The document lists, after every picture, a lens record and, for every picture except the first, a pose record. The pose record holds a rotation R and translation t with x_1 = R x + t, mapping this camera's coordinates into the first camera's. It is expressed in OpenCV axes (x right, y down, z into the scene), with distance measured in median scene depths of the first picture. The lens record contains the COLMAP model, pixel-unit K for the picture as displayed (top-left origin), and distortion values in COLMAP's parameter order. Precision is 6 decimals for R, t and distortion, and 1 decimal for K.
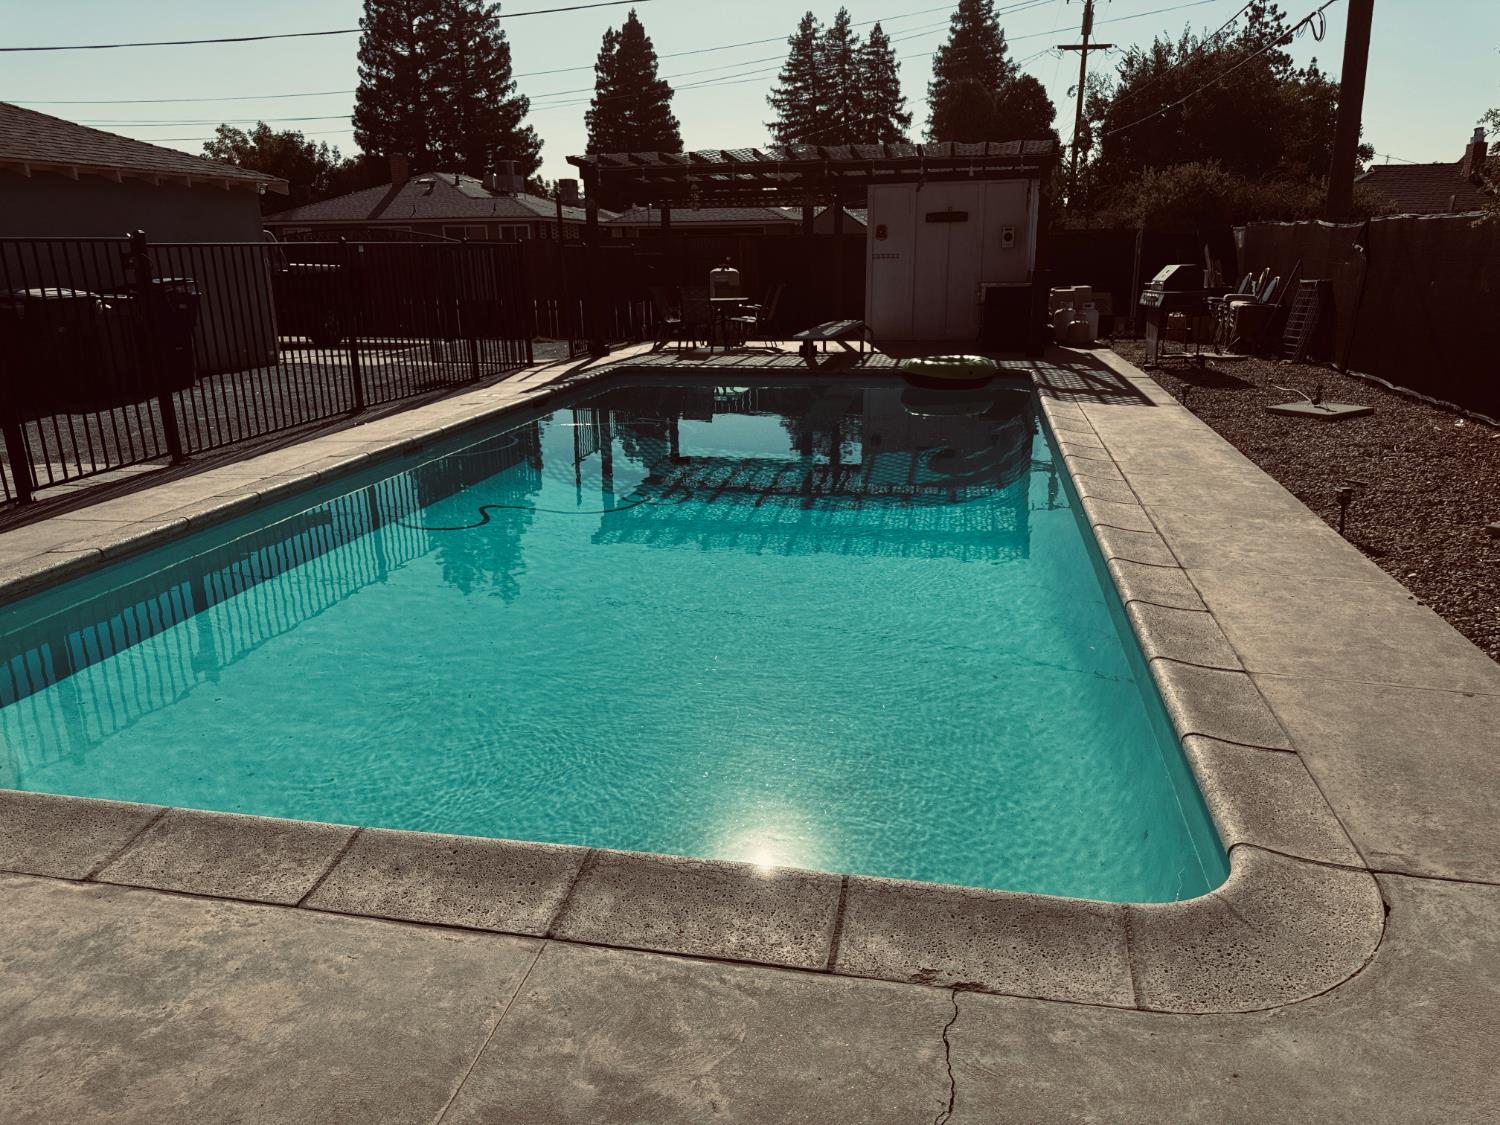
lens RADIAL K [[1062.6, 0, 750.0], [0, 1062.6, 562.5], [0, 0, 1]] dist [0.044801, -0.054516]
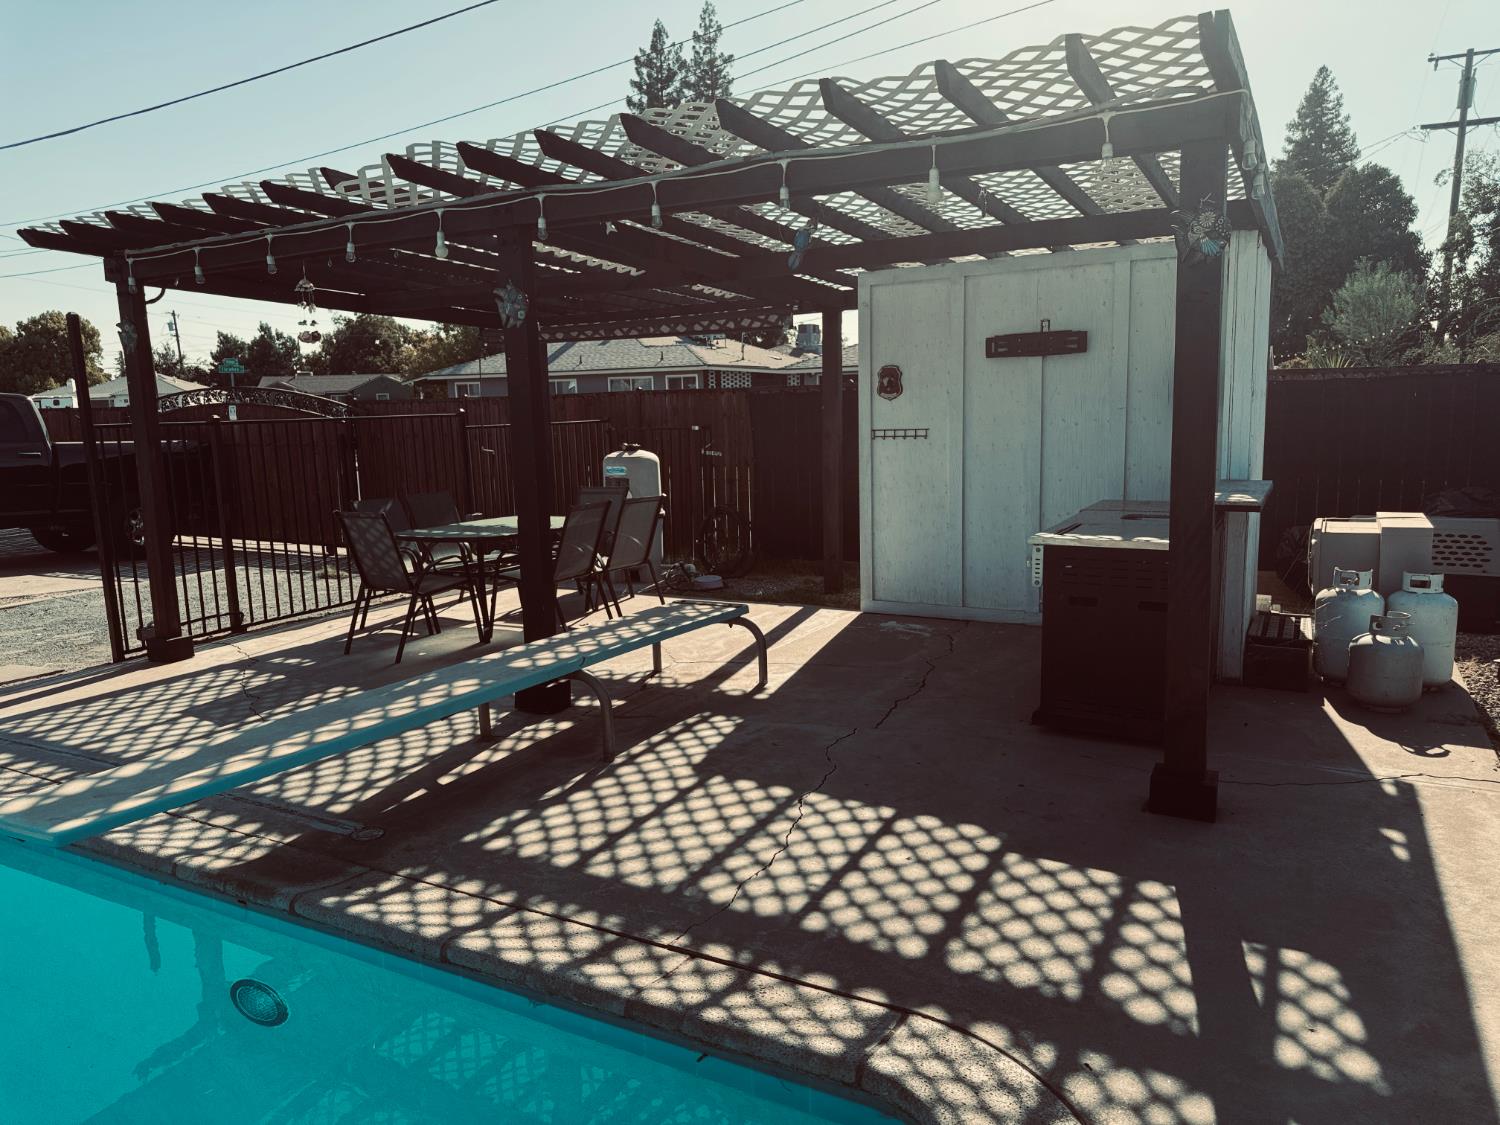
lens RADIAL K [[1062.6, 0, 750.0], [0, 1062.6, 562.5], [0, 0, 1]] dist [0.044801, -0.054516]
pose [[0.955446, 0.035845, -0.292981, 0.081741], [-0.073279, 0.990329, -0.117810, -0.073559], [0.285925, 0.134031, 0.948832, 0.236340]]
